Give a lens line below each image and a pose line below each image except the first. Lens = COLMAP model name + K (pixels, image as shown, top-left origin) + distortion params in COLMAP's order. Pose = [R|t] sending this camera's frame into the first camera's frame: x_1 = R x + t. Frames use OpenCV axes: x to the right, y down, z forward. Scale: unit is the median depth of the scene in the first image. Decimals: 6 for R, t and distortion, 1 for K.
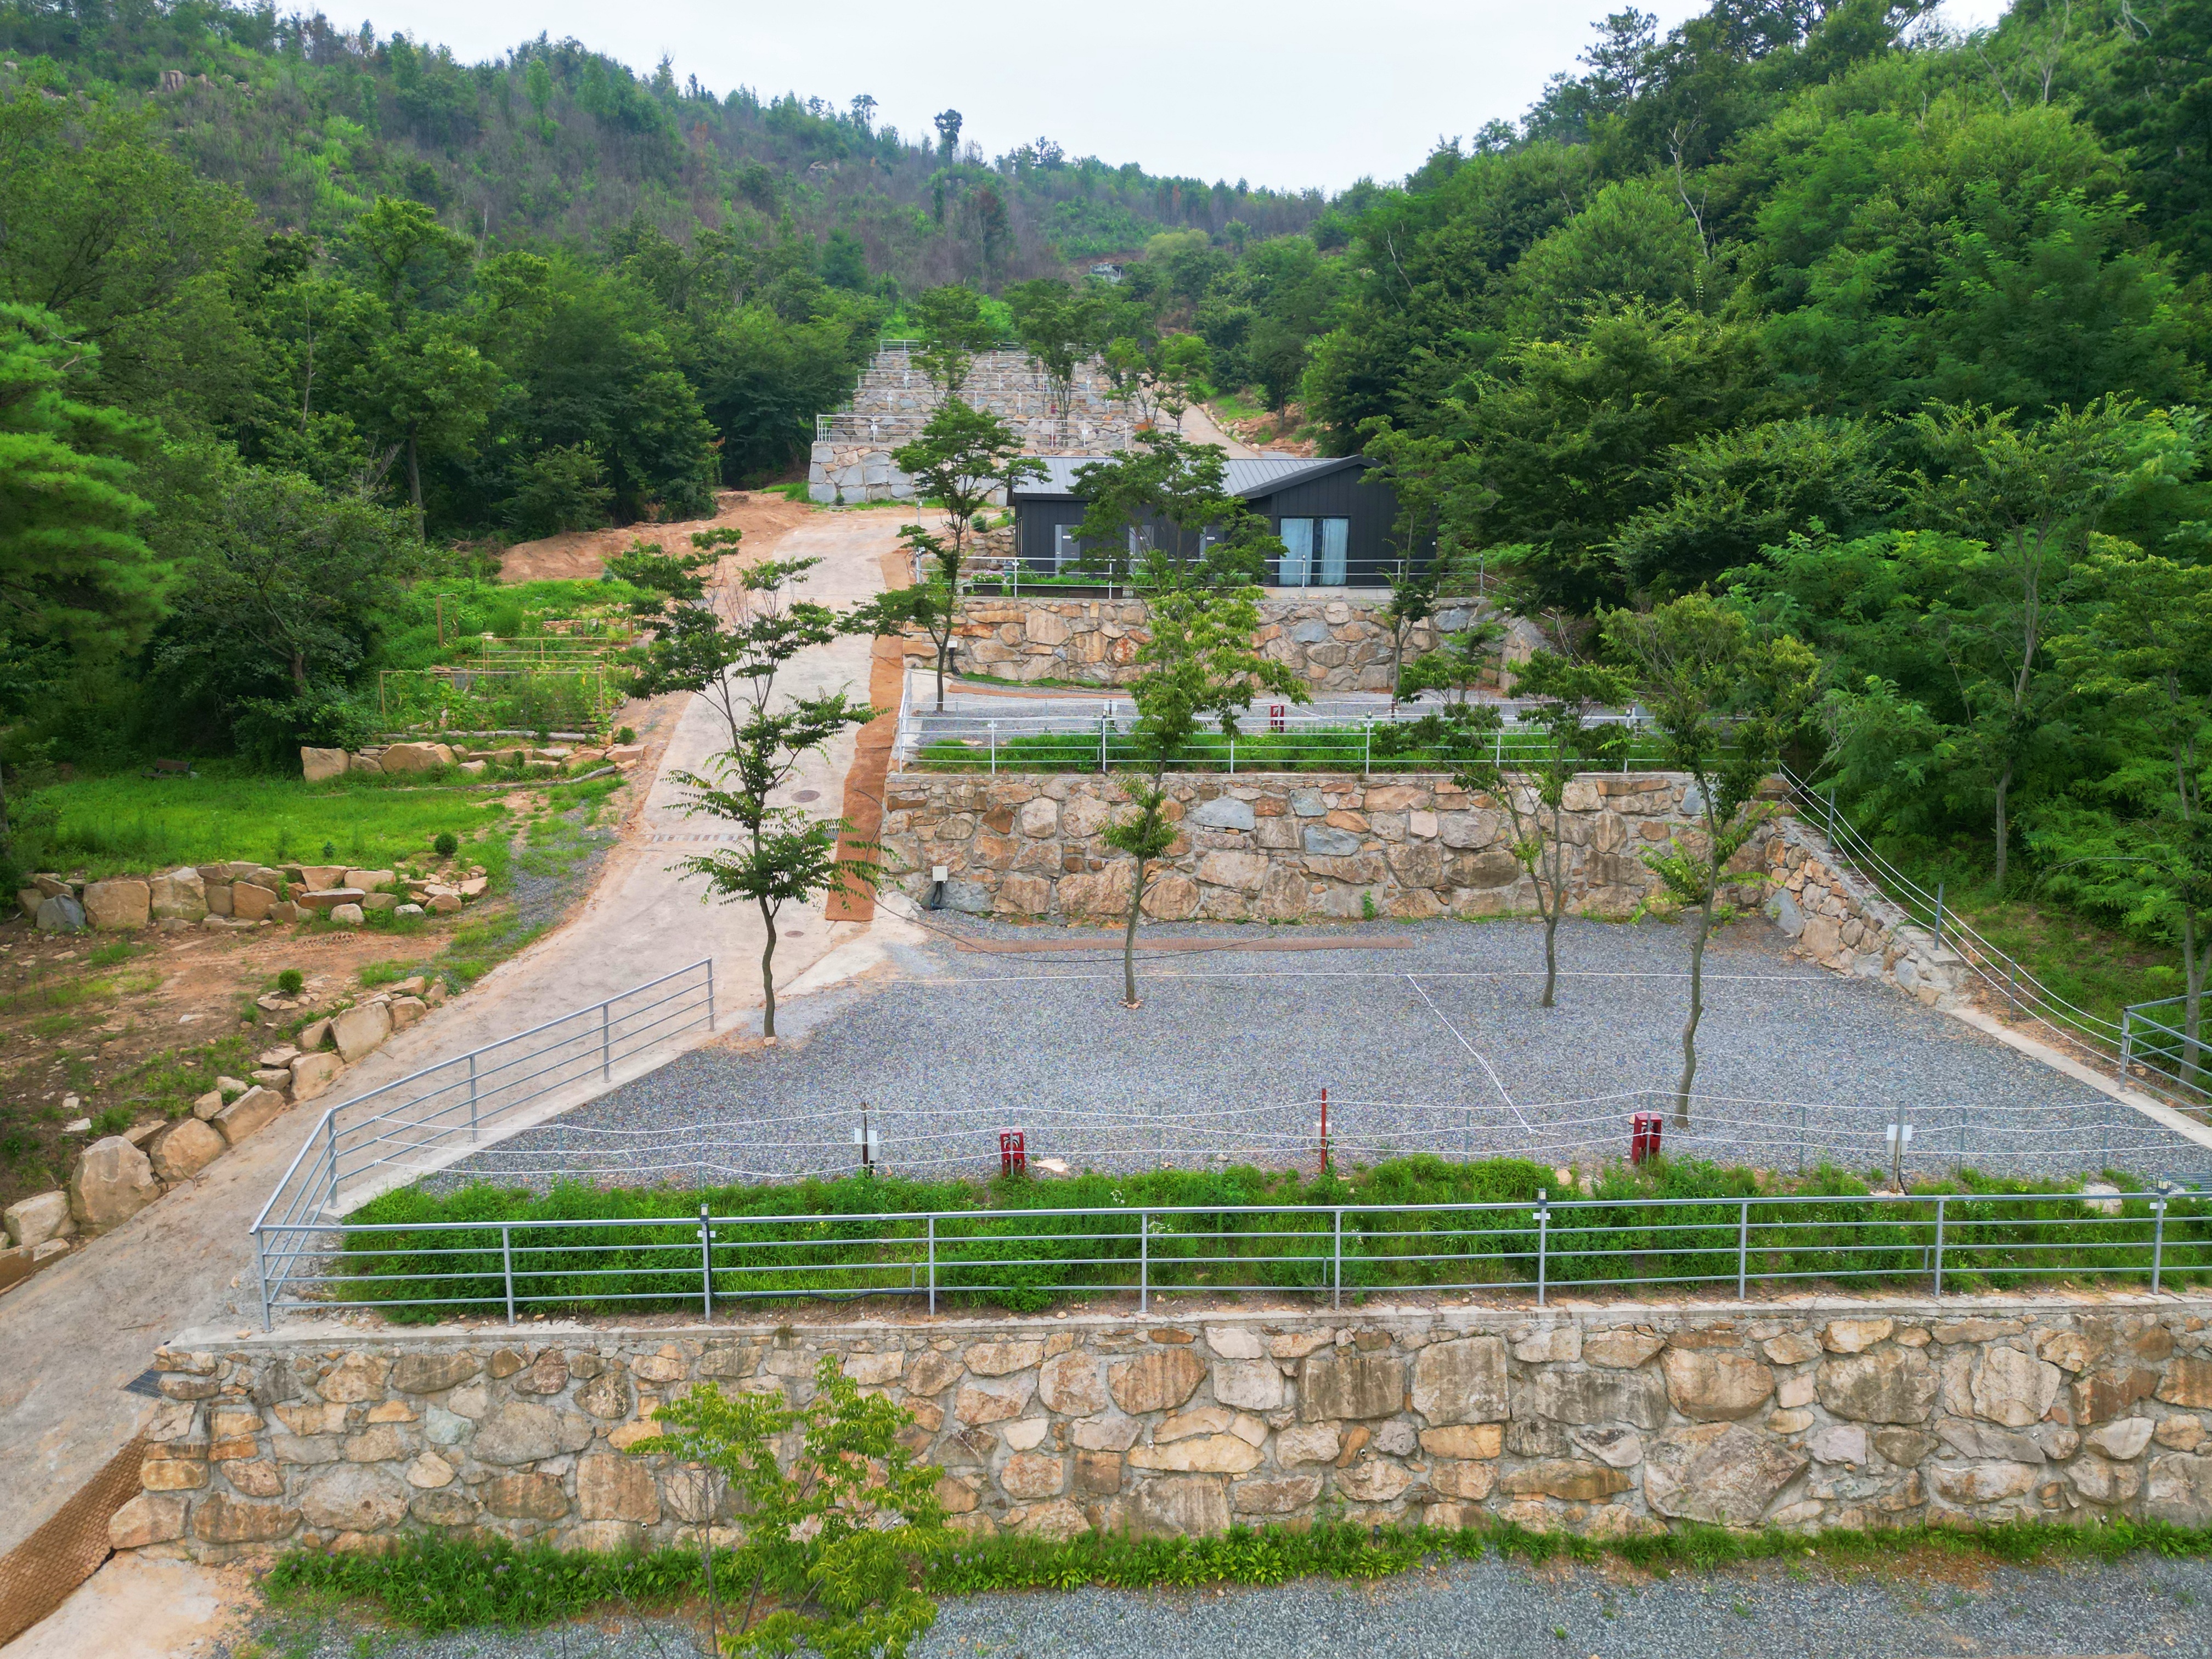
lens RADIAL K [[1687.7, 0, 1106.0], [0, 1687.7, 829.5], [0, 0, 1]] dist [0.061422, -0.045904]
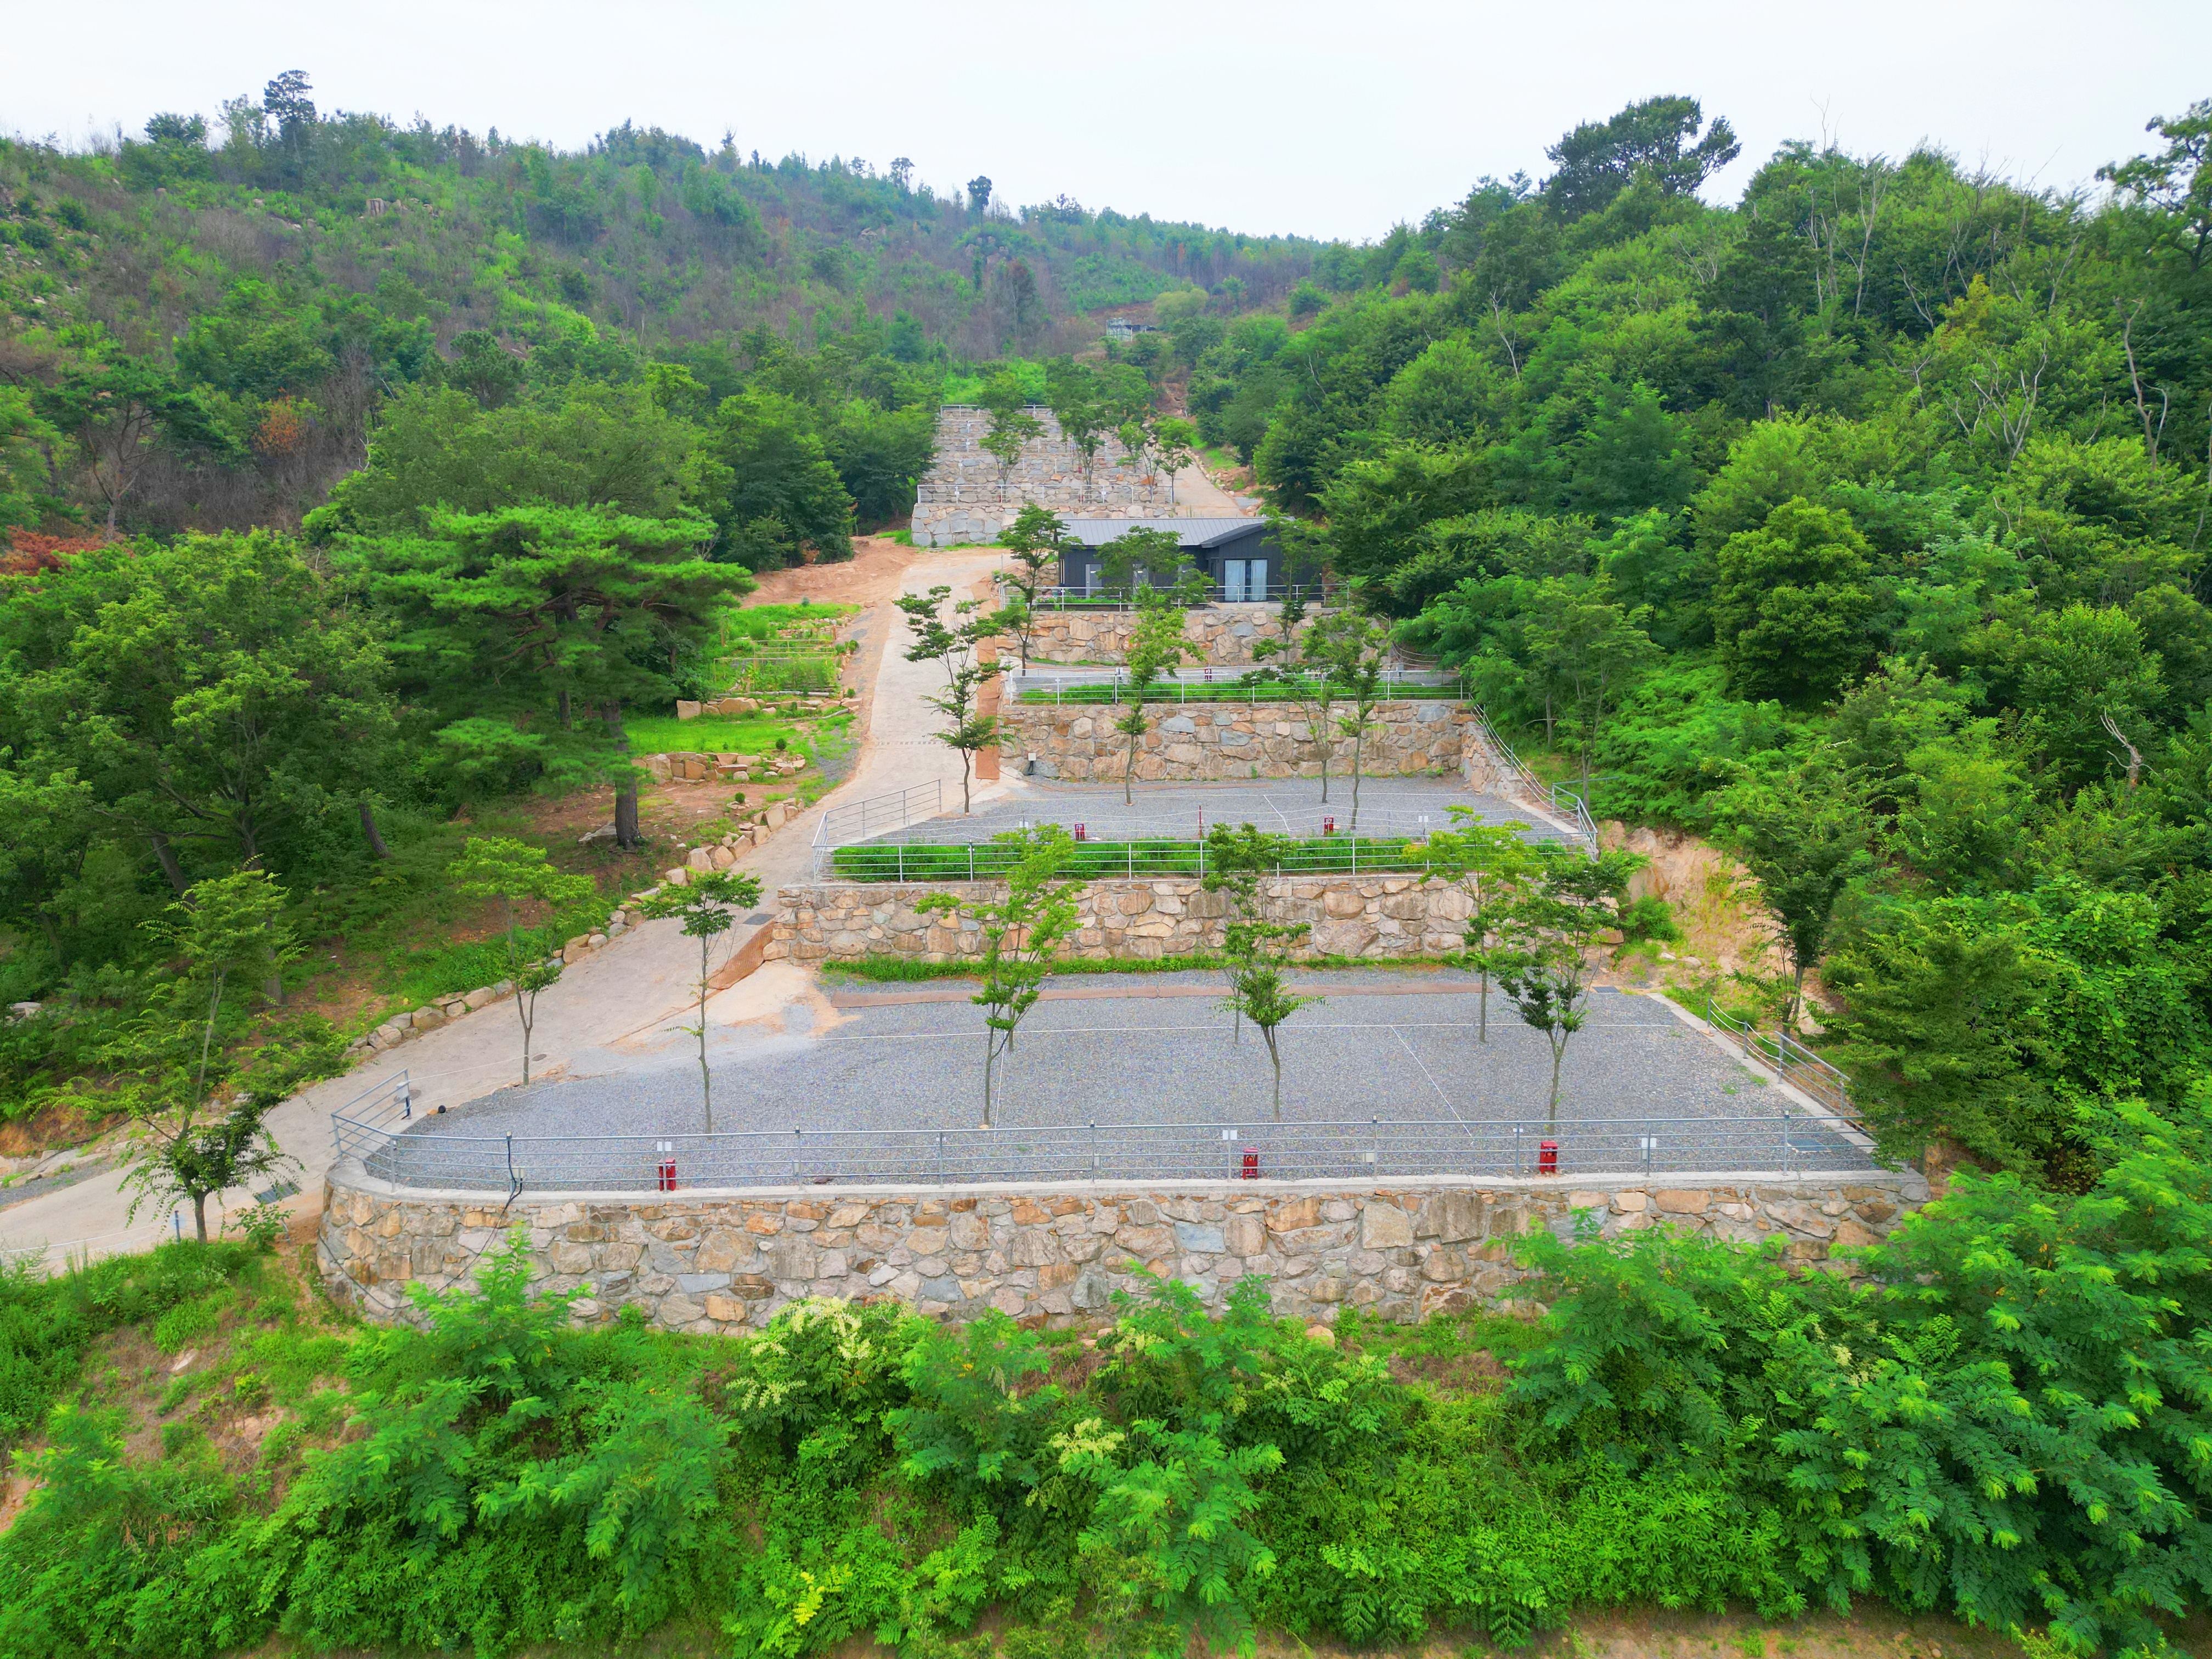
lens RADIAL K [[1630.4, 0, 1106.0], [0, 1630.4, 829.5], [0, 0, 1]] dist [0.093495, -0.100086]
pose [[0.999821, -0.012960, -0.013812, 0.009948], [0.012976, 0.999915, 0.001046, 0.096024], [0.013797, -0.001225, 0.999904, -0.768709]]
